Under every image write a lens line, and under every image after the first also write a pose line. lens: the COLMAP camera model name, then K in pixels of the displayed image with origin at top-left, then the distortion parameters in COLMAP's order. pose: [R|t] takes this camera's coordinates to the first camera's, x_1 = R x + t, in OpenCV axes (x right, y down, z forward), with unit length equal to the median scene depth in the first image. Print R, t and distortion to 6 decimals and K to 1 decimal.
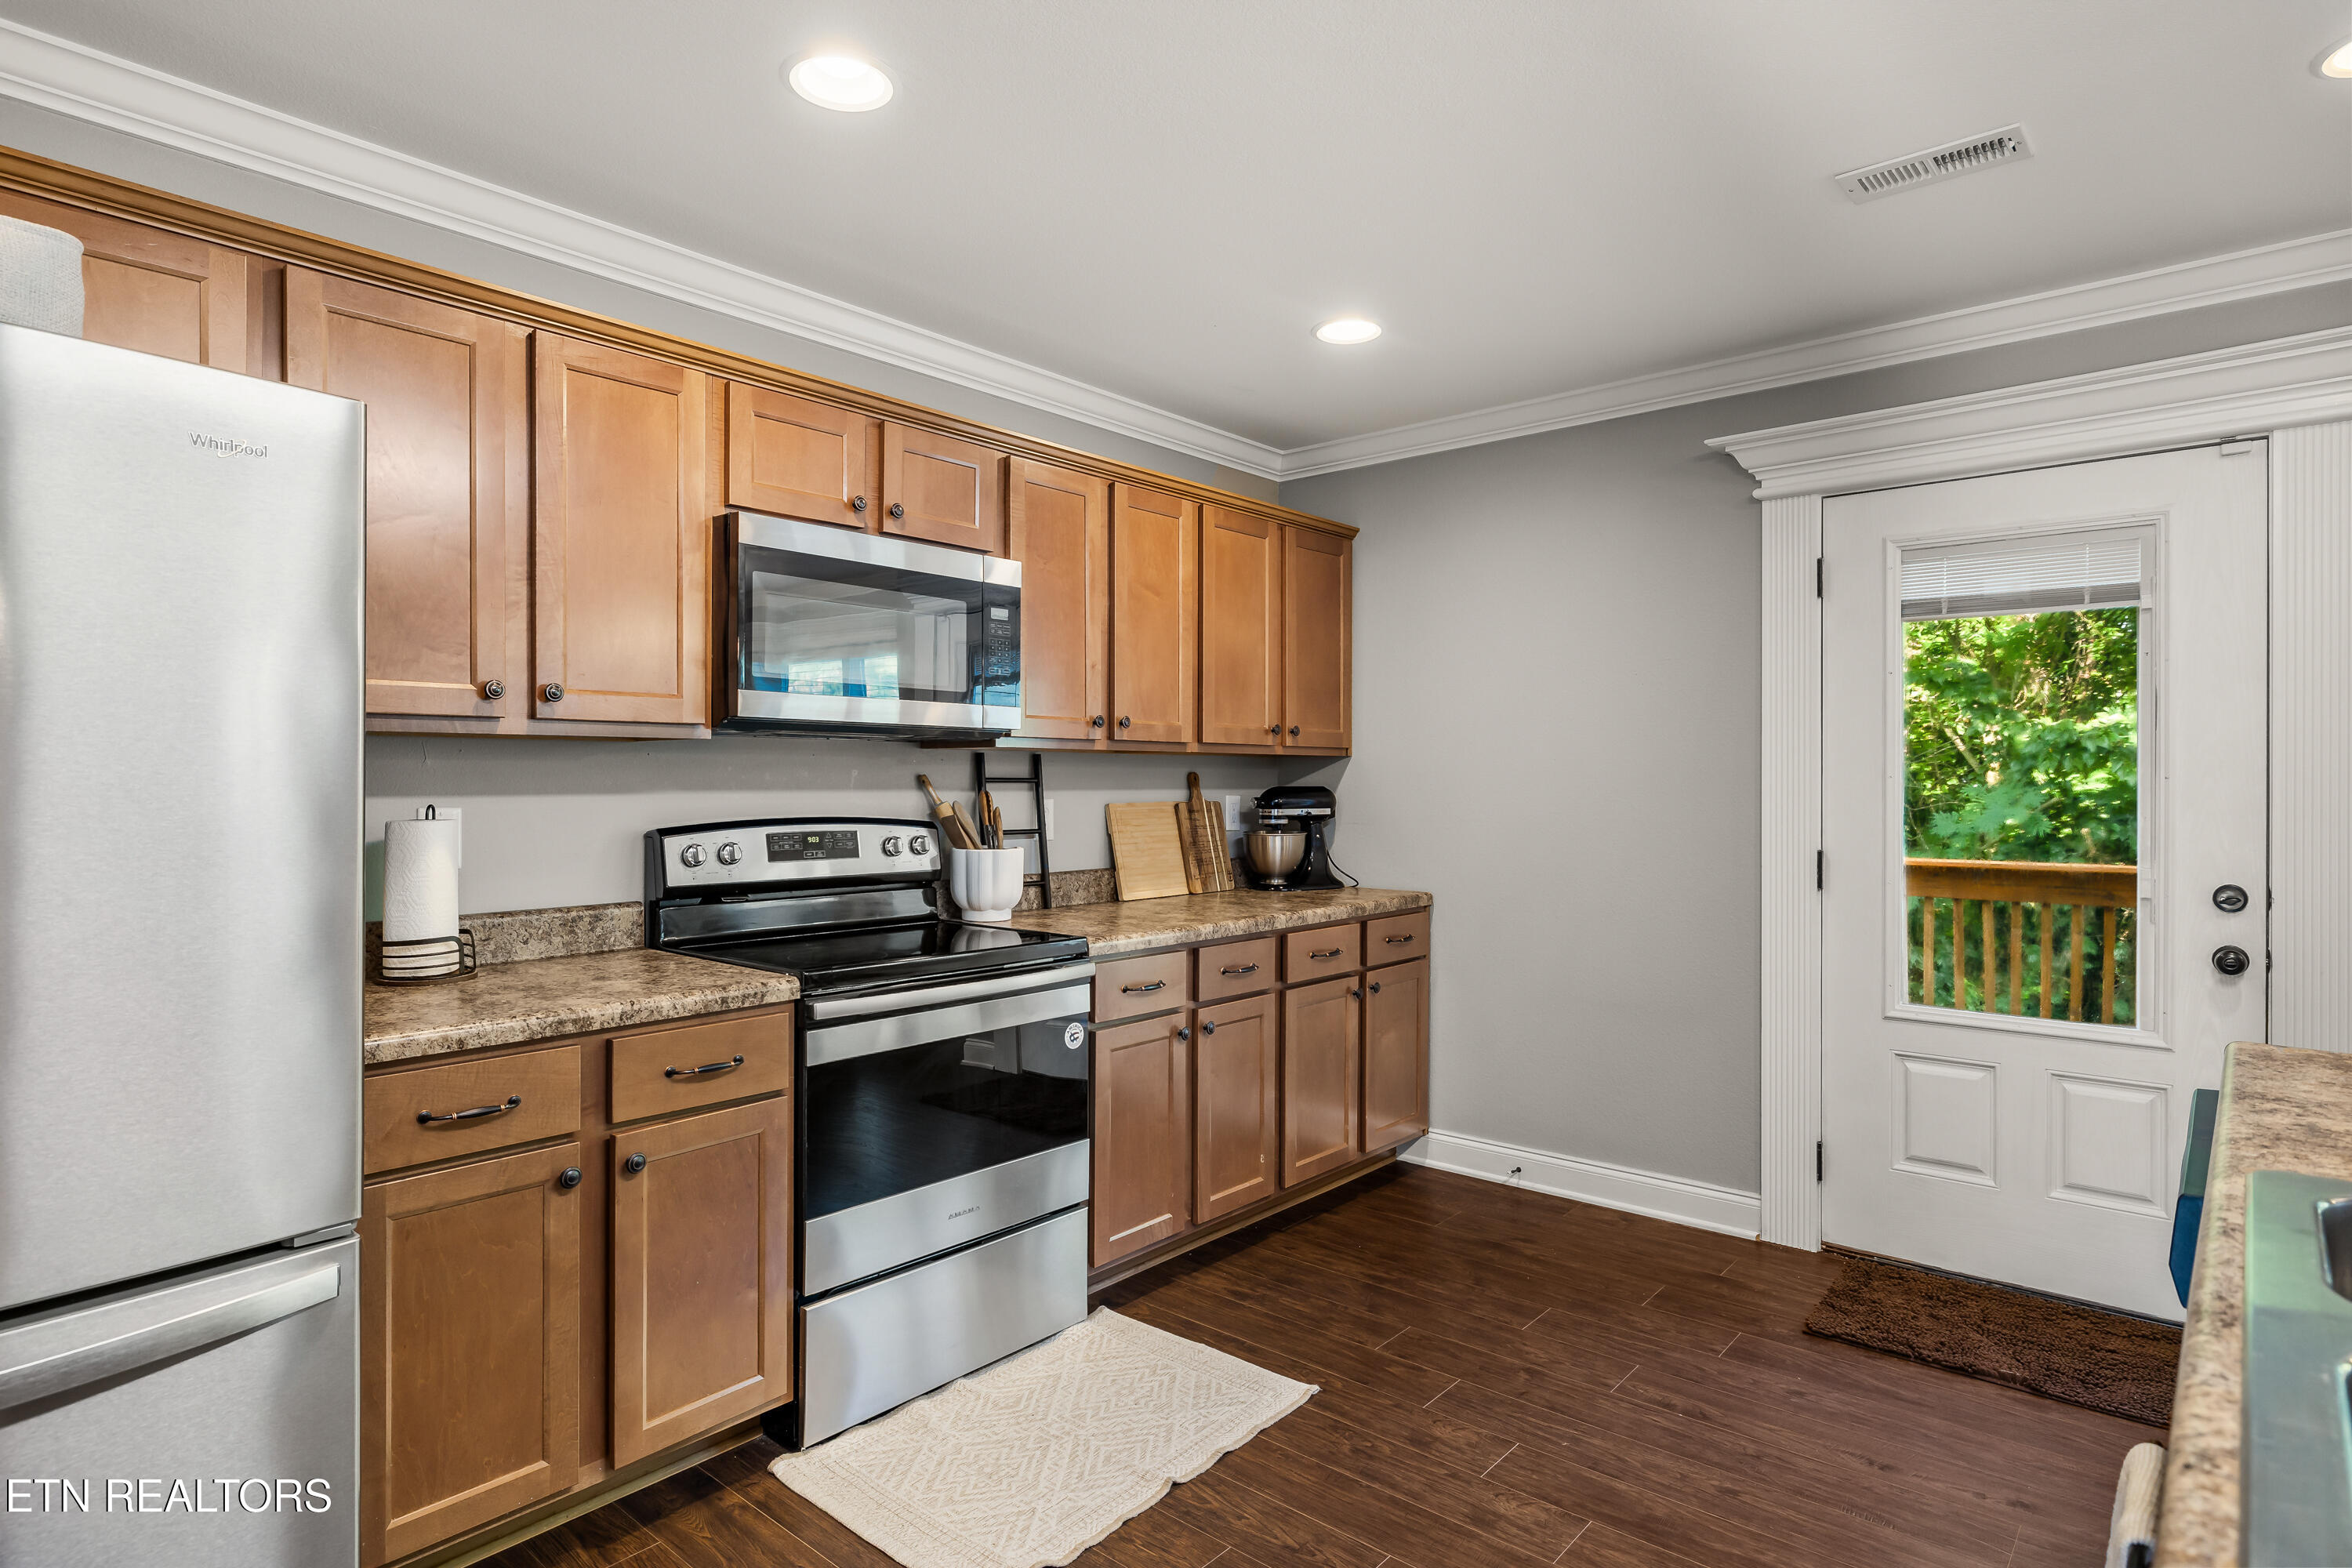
lens RADIAL K [[1245.7, 0, 1174.8], [0, 1245.7, 785.0], [0, 0, 1]] dist [-0.005195, -0.000499]
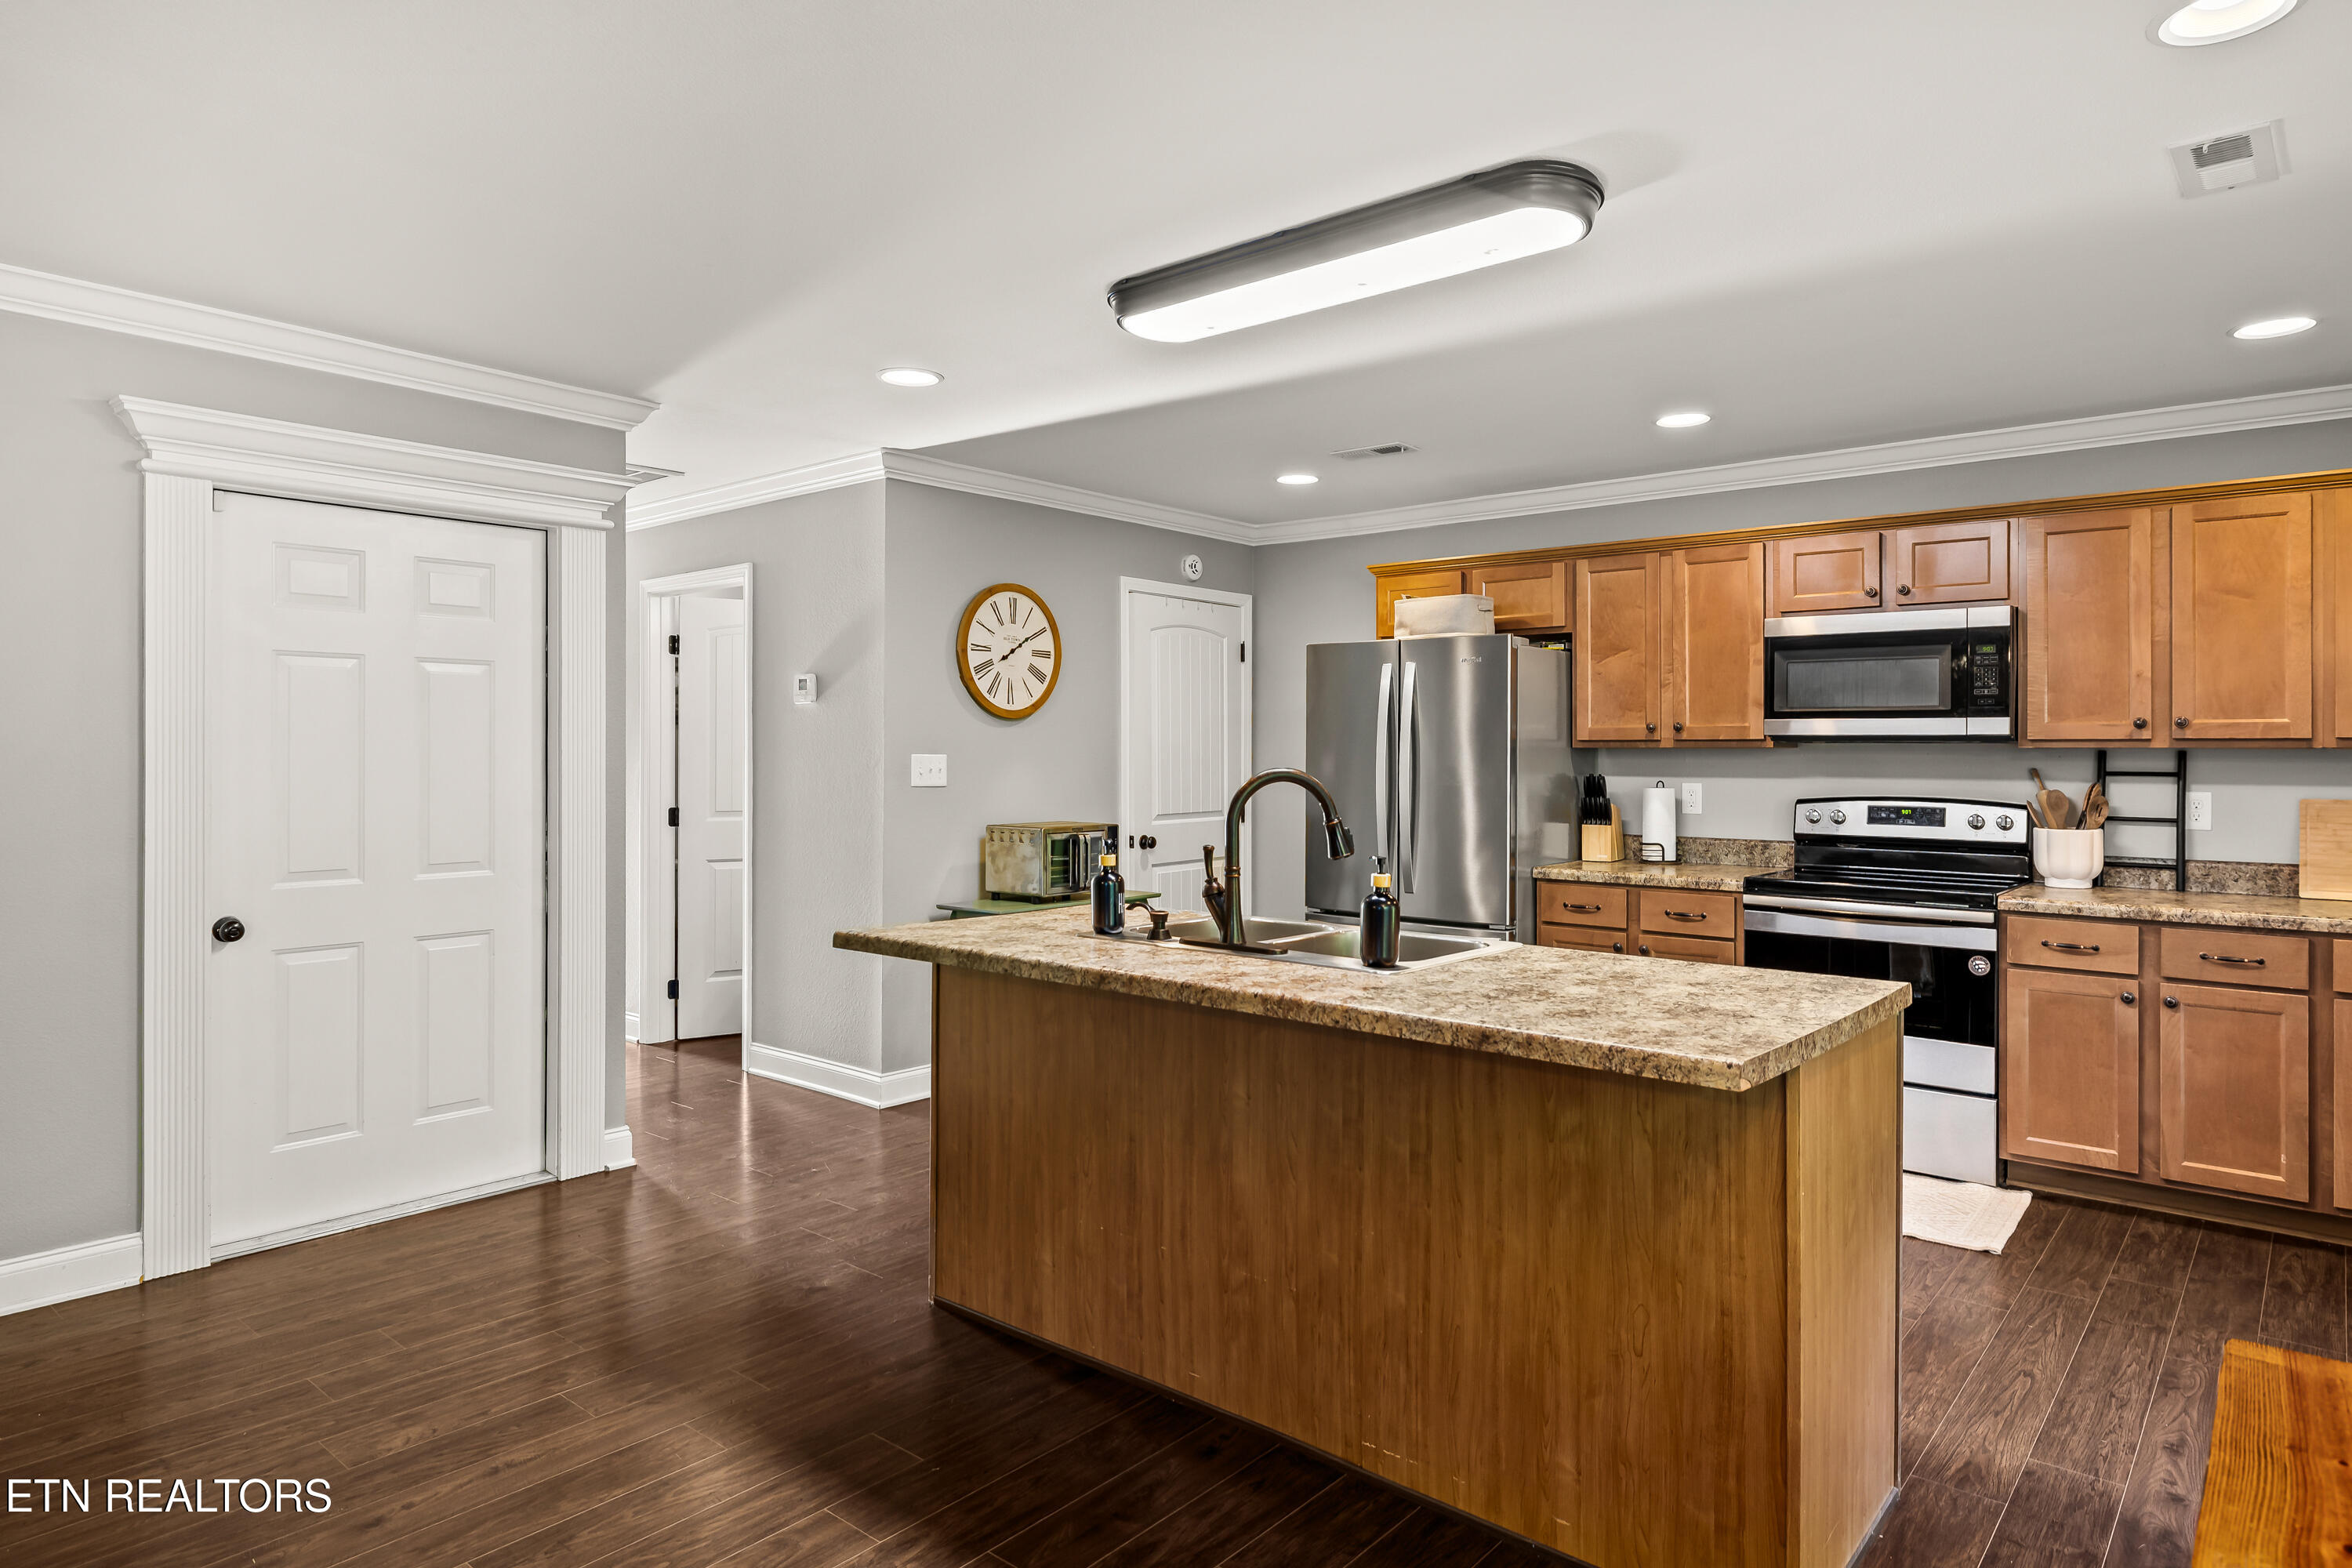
lens RADIAL K [[1370.0, 0, 1183.6], [0, 1370.0, 740.4], [0, 0, 1]] dist [0.002091, -0.001646]
pose [[0.012071, -0.010983, -0.999867, 1.292267], [-0.008525, 0.999902, -0.011086, -0.015398], [0.999891, 0.008658, 0.011976, 0.119860]]
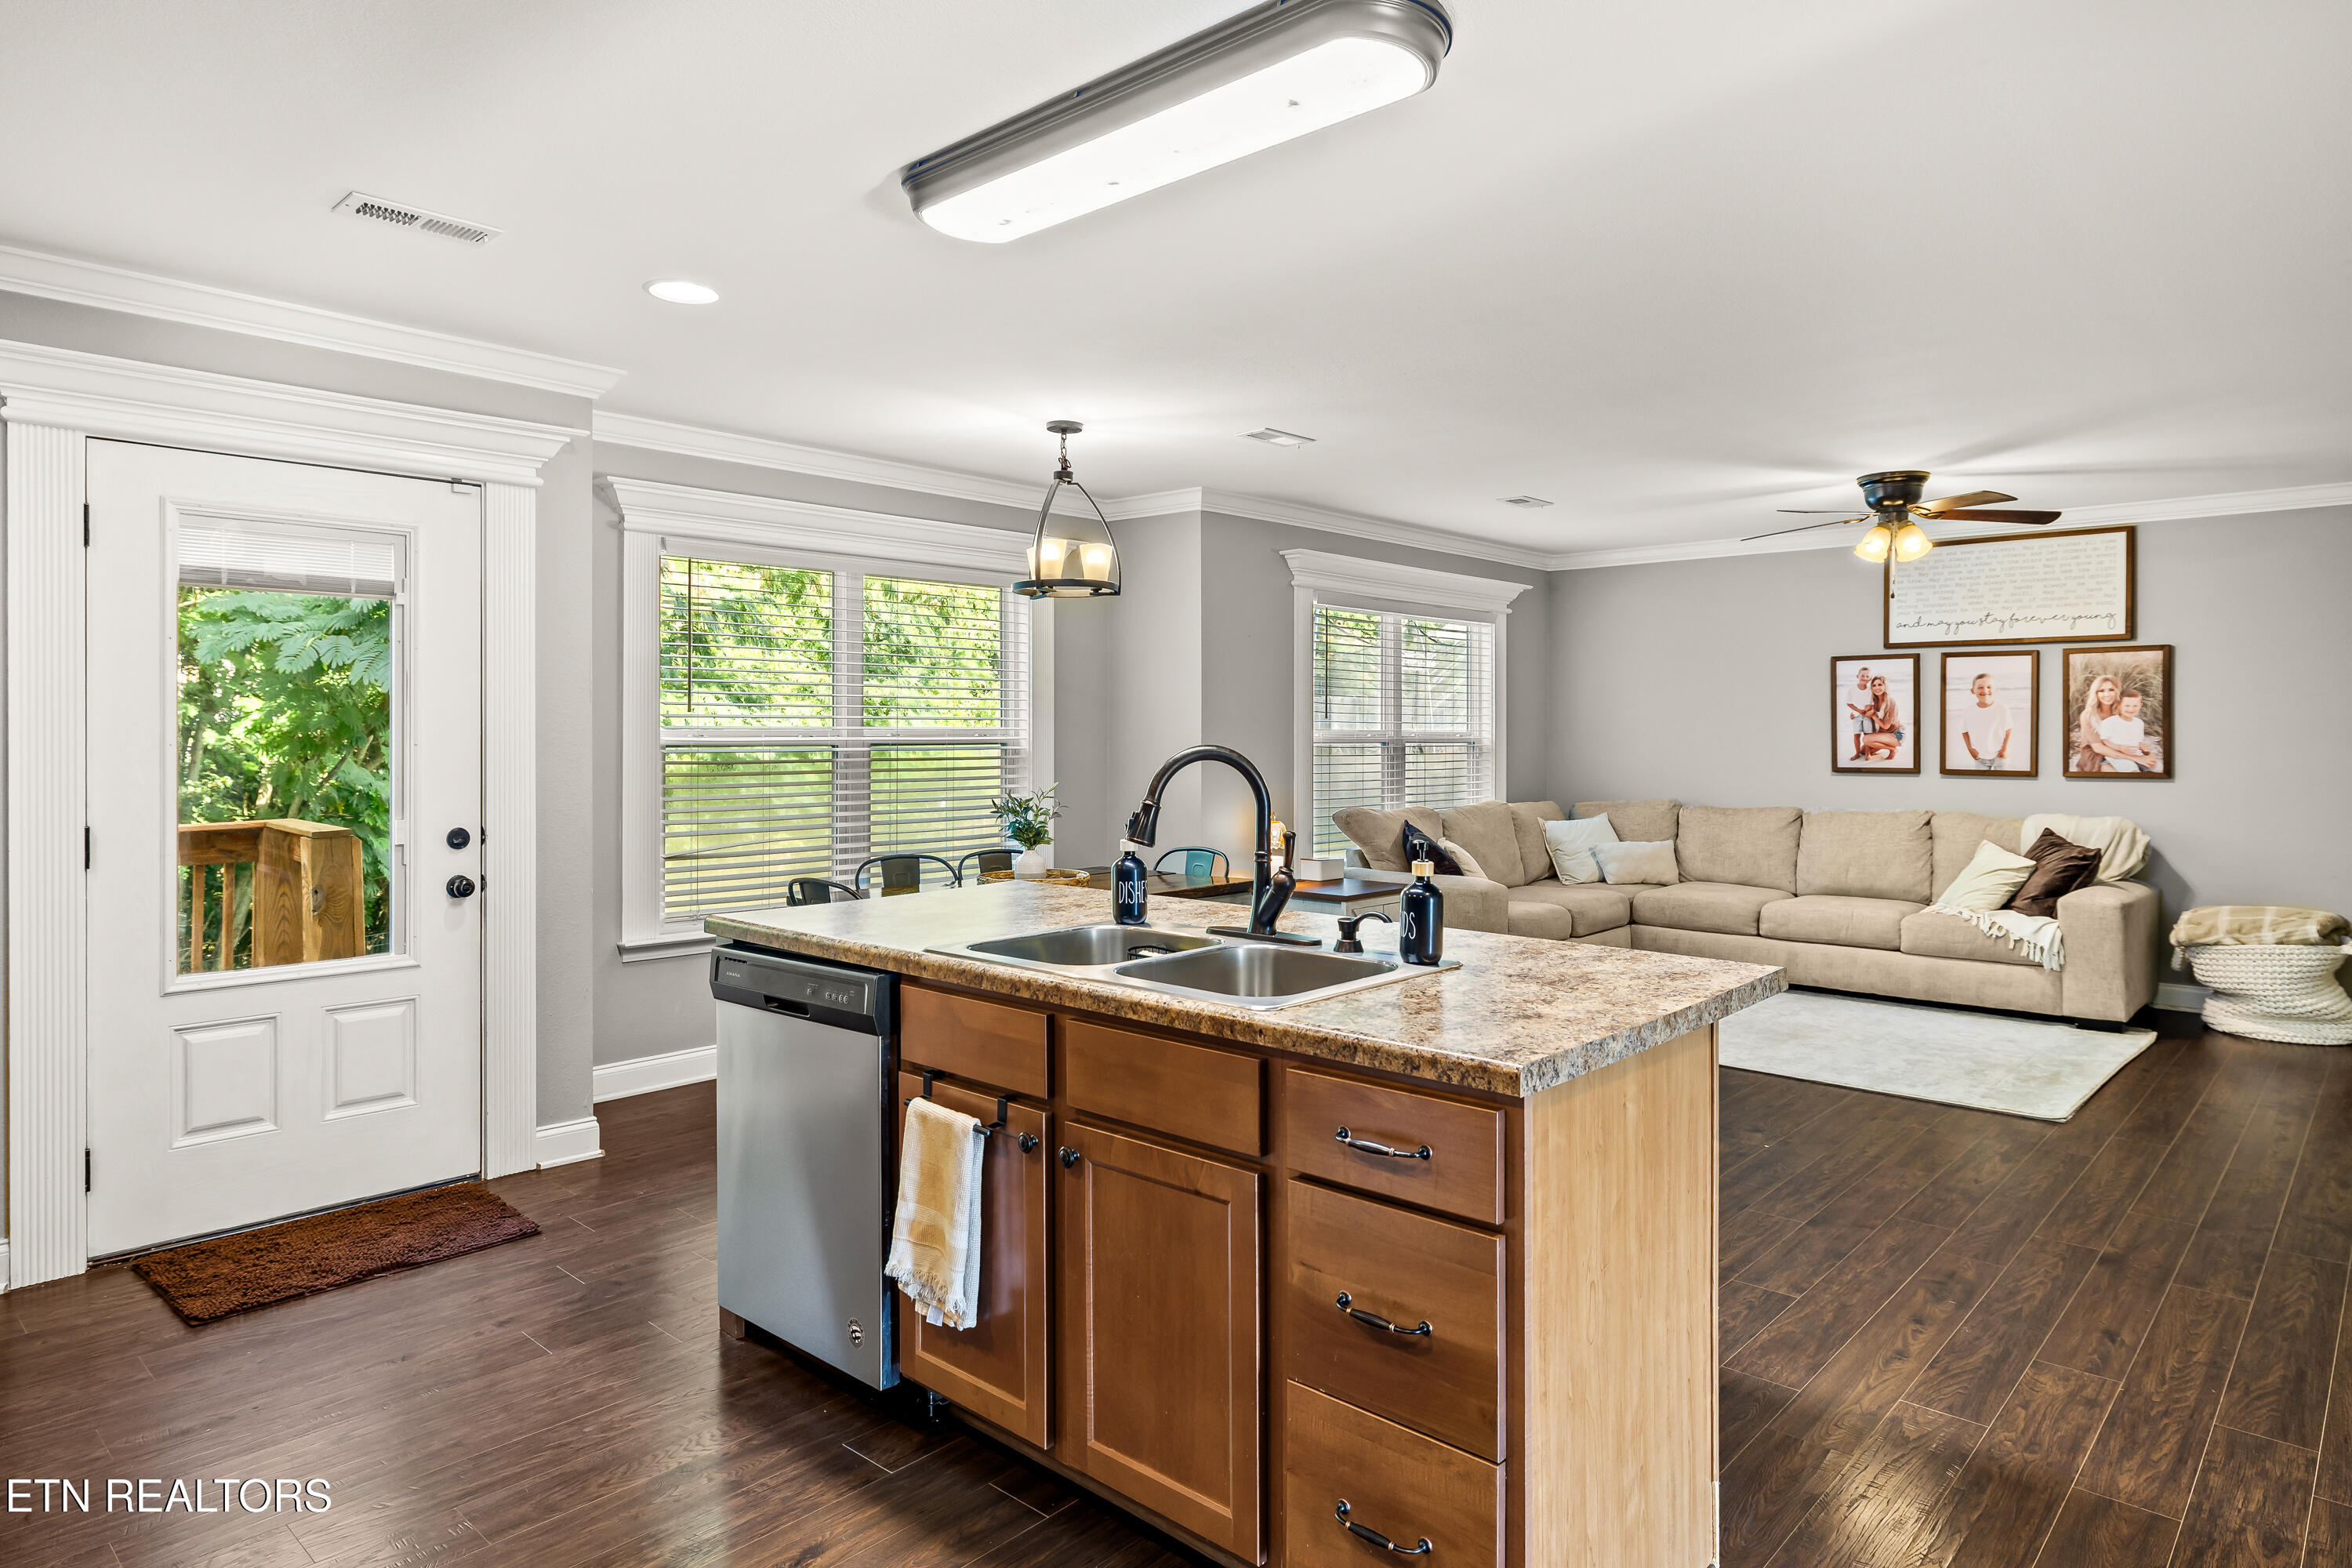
lens RADIAL K [[1370.0, 0, 1183.6], [0, 1370.0, 740.4], [0, 0, 1]] dist [0.002091, -0.001646]
pose [[0.029116, -0.007669, 0.999547, -0.495109], [0.001894, 0.999969, 0.007617, -0.017591], [-0.999574, 0.001671, 0.029130, 0.189889]]
